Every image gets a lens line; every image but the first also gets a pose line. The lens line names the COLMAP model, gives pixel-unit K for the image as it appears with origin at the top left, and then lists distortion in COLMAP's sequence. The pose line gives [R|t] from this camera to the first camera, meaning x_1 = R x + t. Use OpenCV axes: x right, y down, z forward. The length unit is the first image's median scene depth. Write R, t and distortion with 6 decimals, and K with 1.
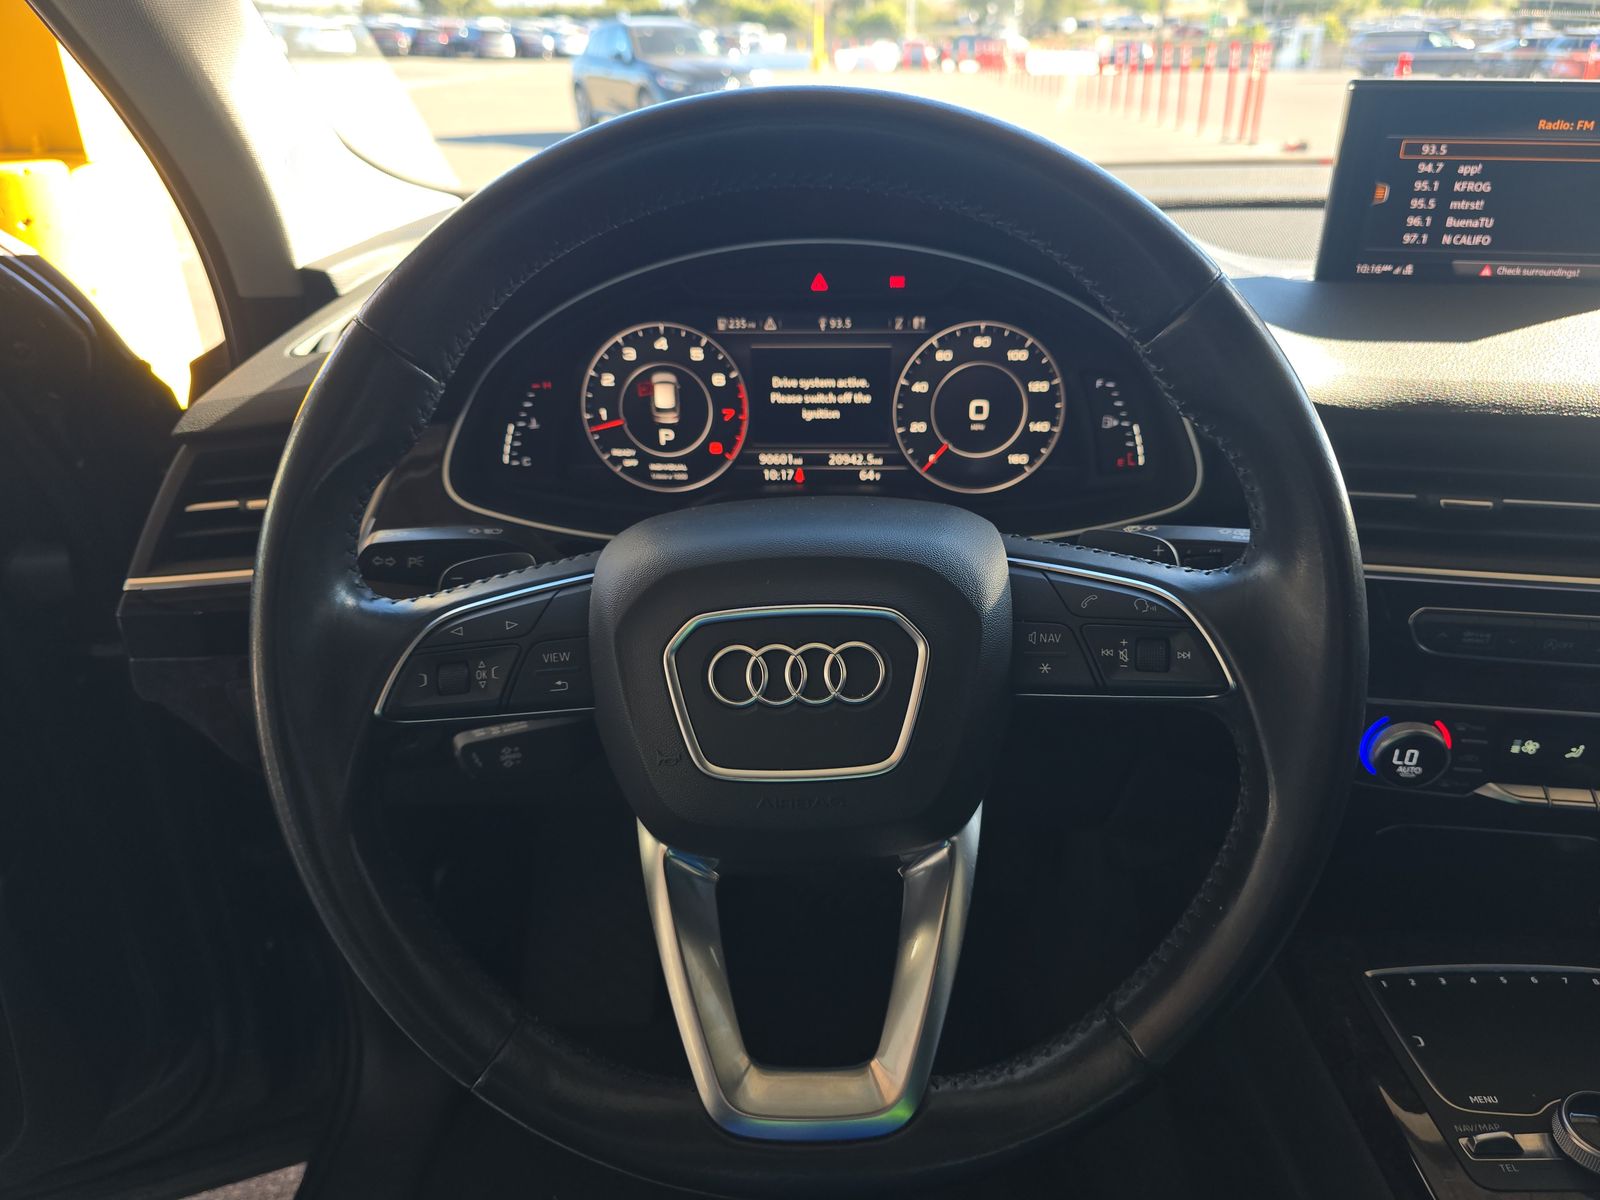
lens RADIAL K [[1084.8, 0, 800.0], [0, 1084.8, 600.0], [0, 0, 1]] dist [0.080457, -0.098504]
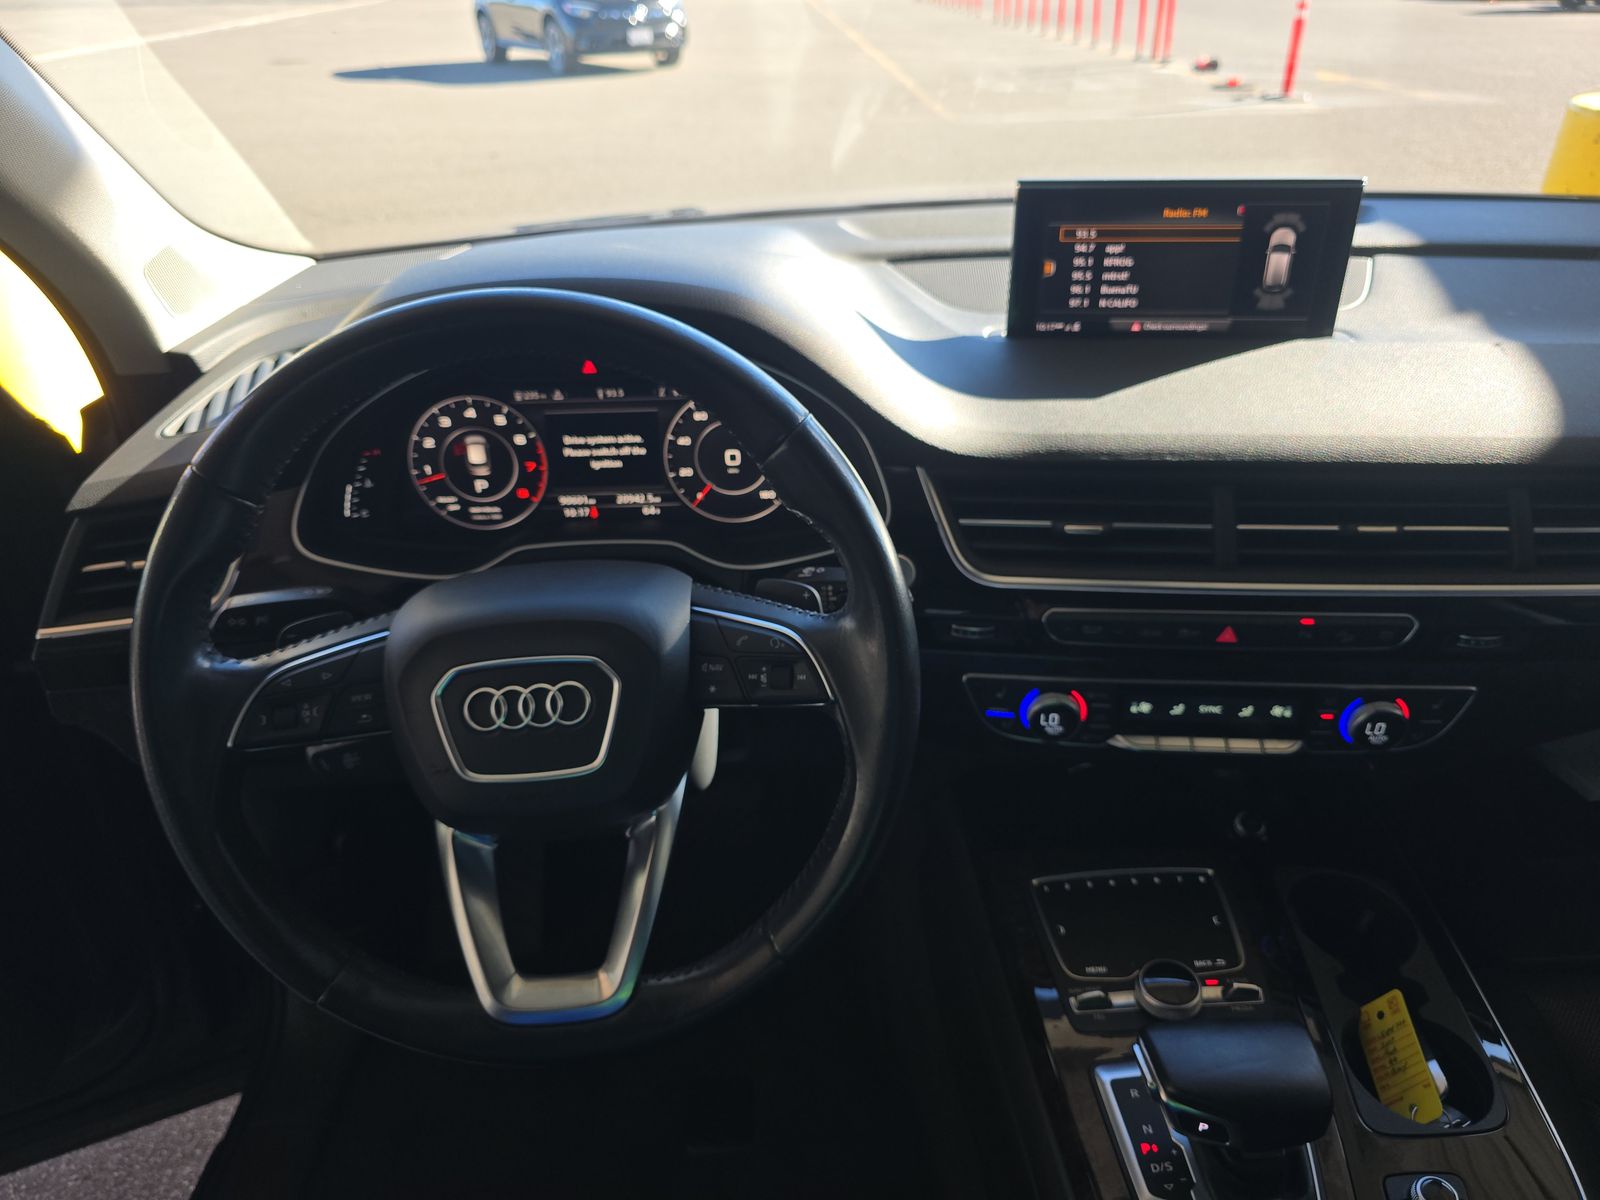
lens RADIAL K [[1106.1, 0, 806.1], [0, 1106.1, 593.5], [0, 0, 1]] dist [0.052120, -0.055860]
pose [[0.997827, -0.046108, 0.047071, 0.180780], [0.043296, 0.997313, 0.059100, -0.089951], [-0.049669, -0.056934, 0.997142, -0.276192]]
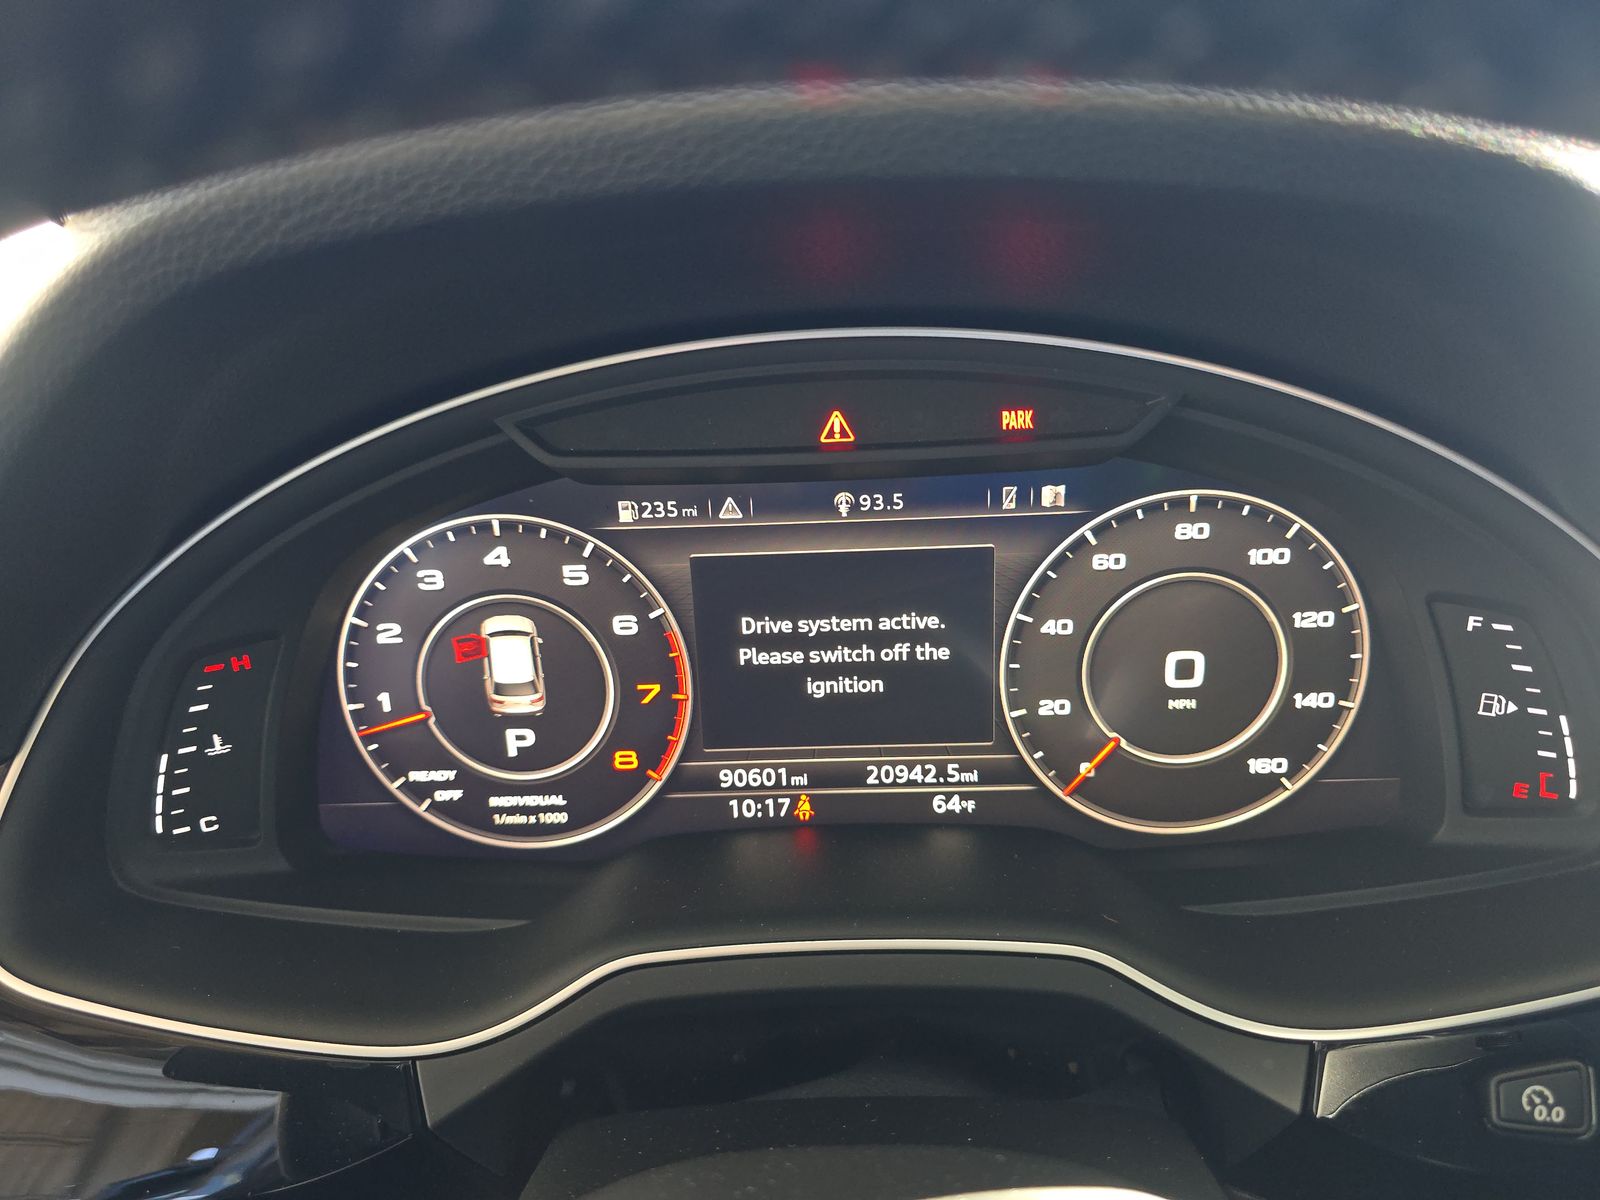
lens RADIAL K [[1106.1, 0, 806.1], [0, 1106.1, 593.5], [0, 0, 1]] dist [0.052120, -0.055860]
pose [[0.998921, -0.041506, 0.020829, -0.006102], [0.042513, 0.997819, -0.050491, -0.189236], [-0.018687, 0.051322, 0.998507, 0.524525]]
